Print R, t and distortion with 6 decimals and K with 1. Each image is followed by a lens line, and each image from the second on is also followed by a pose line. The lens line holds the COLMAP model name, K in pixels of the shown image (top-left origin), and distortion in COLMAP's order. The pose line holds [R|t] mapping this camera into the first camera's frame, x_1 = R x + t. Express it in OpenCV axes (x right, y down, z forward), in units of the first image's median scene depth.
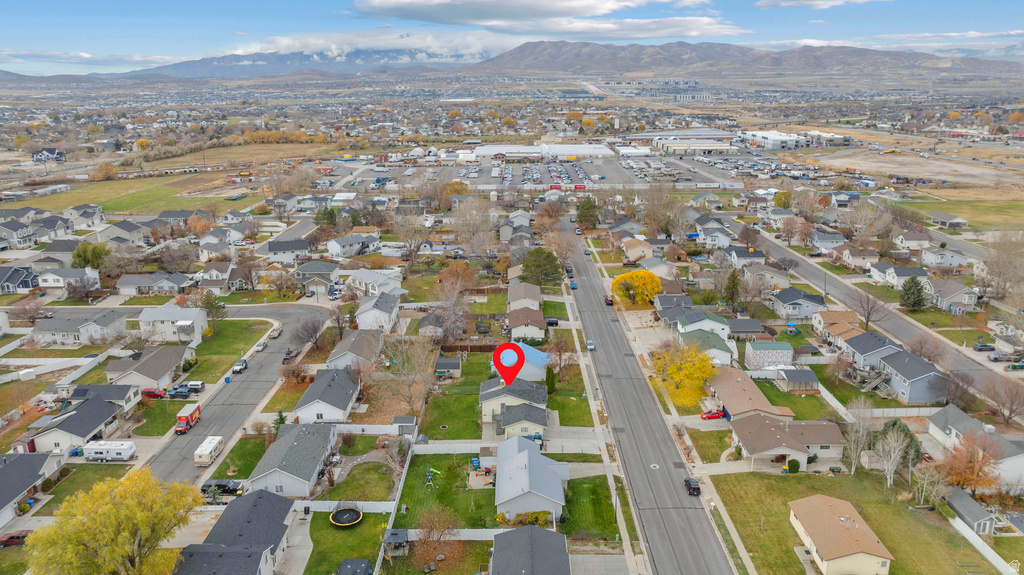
lens RADIAL K [[723.7, 0, 512.9], [0, 723.7, 283.8], [0, 0, 1]] dist [-0.021414, 0.005842]
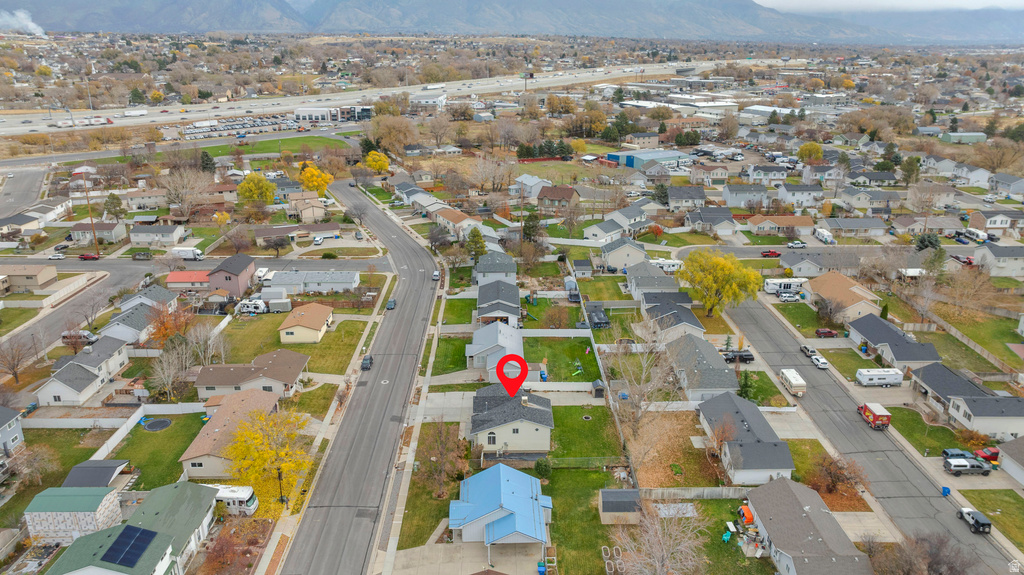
lens RADIAL K [[722.9, 0, 513.4], [0, 722.9, 276.6], [0, 0, 1]] dist [-0.012288, -0.000166]
pose [[-0.999831, 0.008311, -0.016395, 0.010781], [-0.002215, 0.830950, 0.556343, -0.431355], [0.018247, 0.556285, -0.830791, 1.558470]]
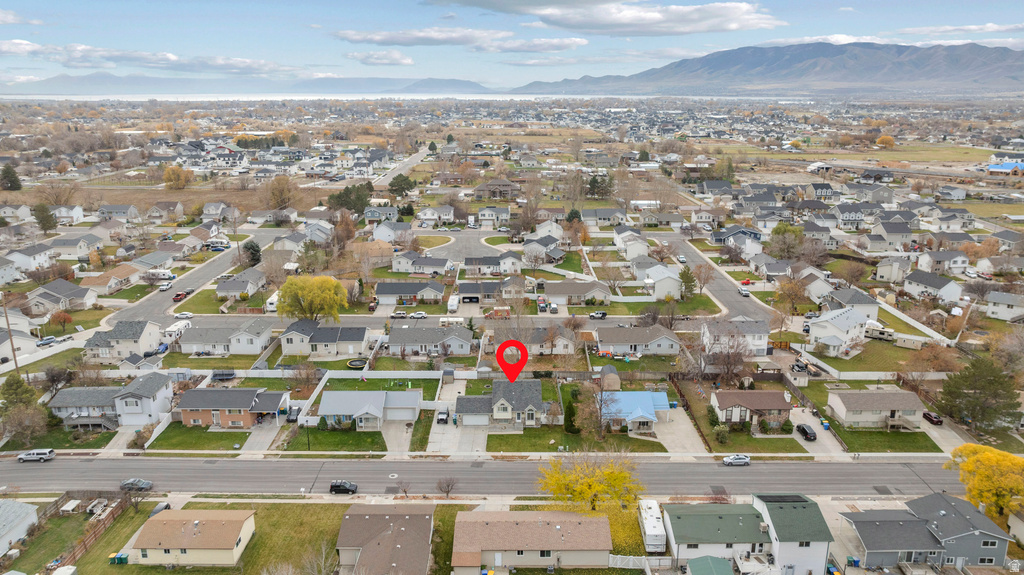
lens RADIAL K [[723.7, 0, 512.9], [0, 723.7, 283.8], [0, 0, 1]] dist [-0.021414, 0.005842]
pose [[0.004705, 0.263564, -0.964631, 0.902687], [-0.268348, 0.929592, 0.252681, -0.235223], [0.963311, 0.257667, 0.075100, 0.855377]]
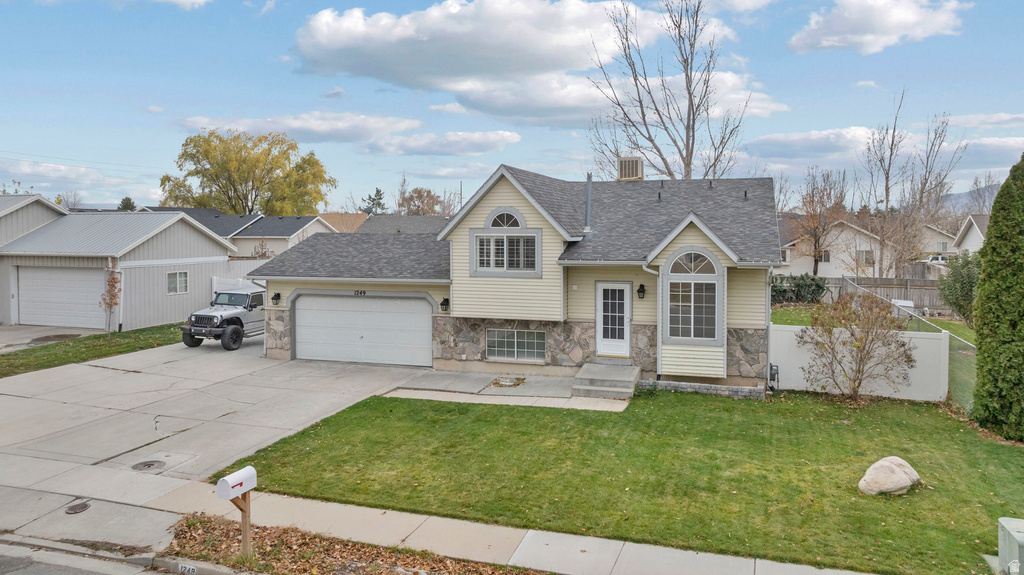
lens RADIAL K [[723.7, 0, 512.9], [0, 723.7, 283.8], [0, 0, 1]] dist [-0.021414, 0.005842]
pose [[-0.308460, 0.074211, -0.948338, 0.177882], [-0.249013, 0.955887, 0.155797, 0.138639], [0.918066, 0.284206, -0.276373, 0.997026]]
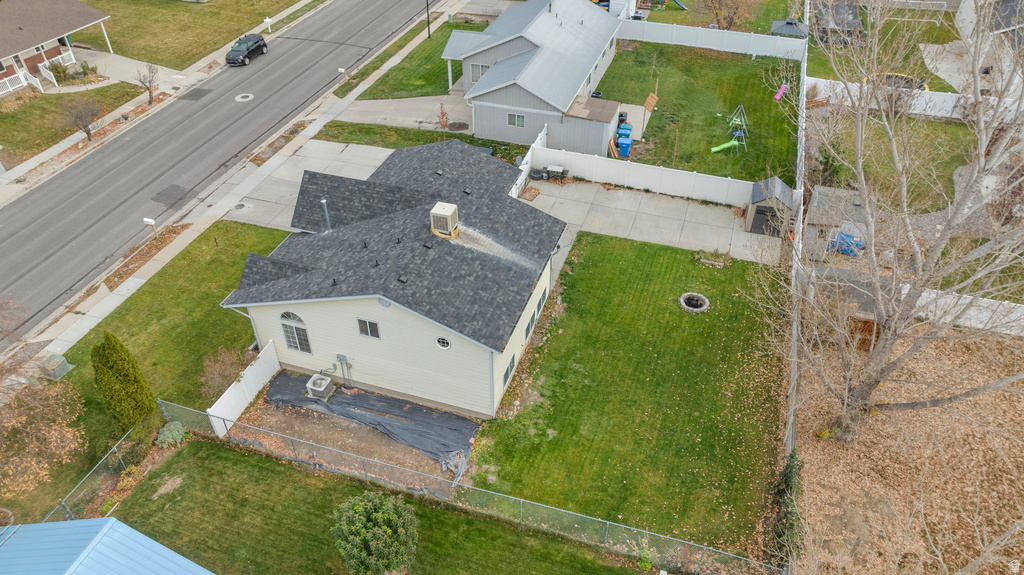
lens RADIAL K [[723.7, 0, 512.9], [0, 723.7, 283.8], [0, 0, 1]] dist [-0.021414, 0.005842]
pose [[-0.949651, -0.190077, 0.249066, -0.091211], [0.090735, 0.594039, 0.799303, -0.027667], [-0.299884, 0.781658, -0.546883, 1.093419]]
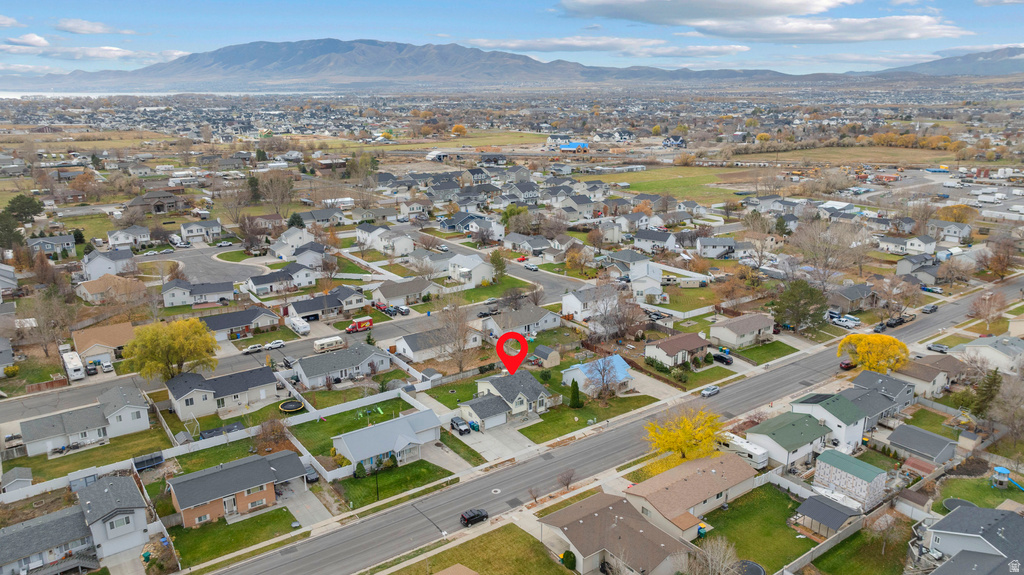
lens RADIAL K [[722.9, 0, 513.4], [0, 722.9, 276.6], [0, 0, 1]] dist [-0.012288, -0.000166]
pose [[0.590980, 0.210009, -0.778870, 0.745820], [-0.215386, 0.971545, 0.098533, -0.098674], [0.777401, 0.109527, 0.619397, 0.339399]]
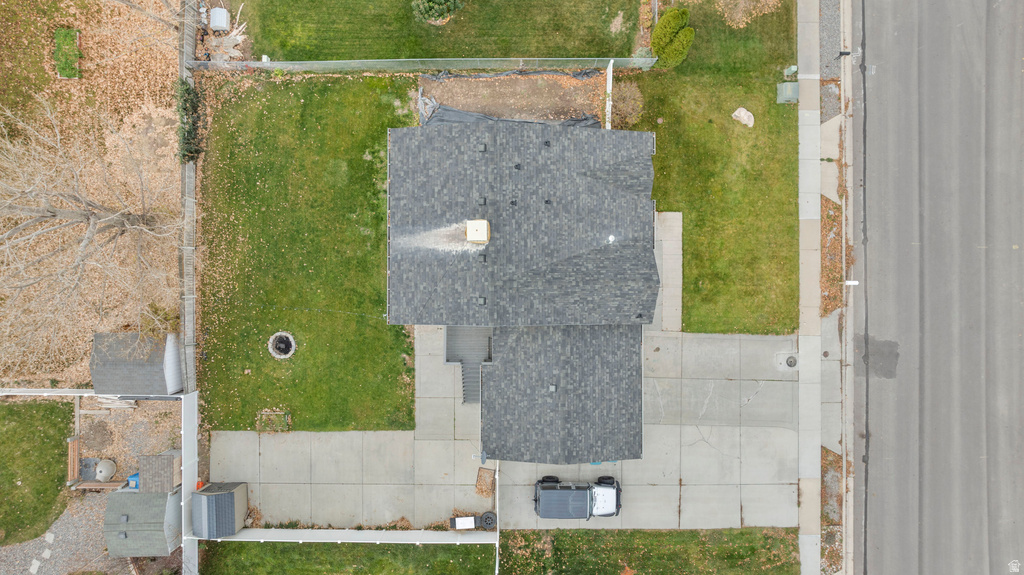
lens RADIAL K [[723.7, 0, 512.9], [0, 723.7, 283.8], [0, 0, 1]] dist [-0.021414, 0.005842]
pose [[0.999988, -0.001168, 0.004672, -0.003840], [-0.004187, 0.268246, 0.963341, -0.082700], [-0.002379, -0.963350, 0.268238, 0.888555]]
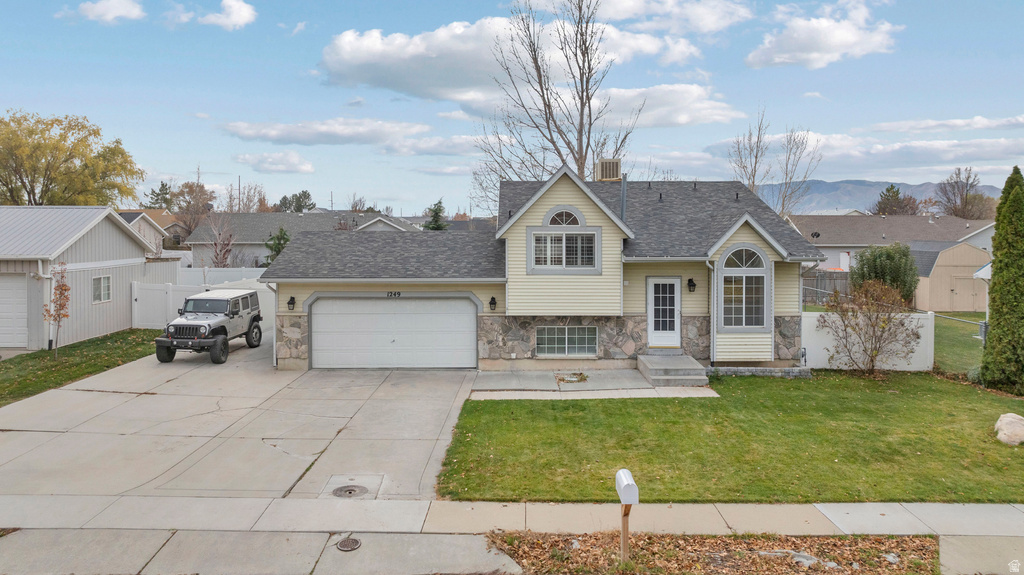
lens RADIAL K [[723.7, 0, 512.9], [0, 723.7, 283.8], [0, 0, 1]] dist [-0.021414, 0.005842]
pose [[-0.000163, 0.079768, -0.996813, 0.187234], [-0.264082, 0.961423, 0.076979, 0.153349], [0.964500, 0.263253, 0.020908, 0.943470]]
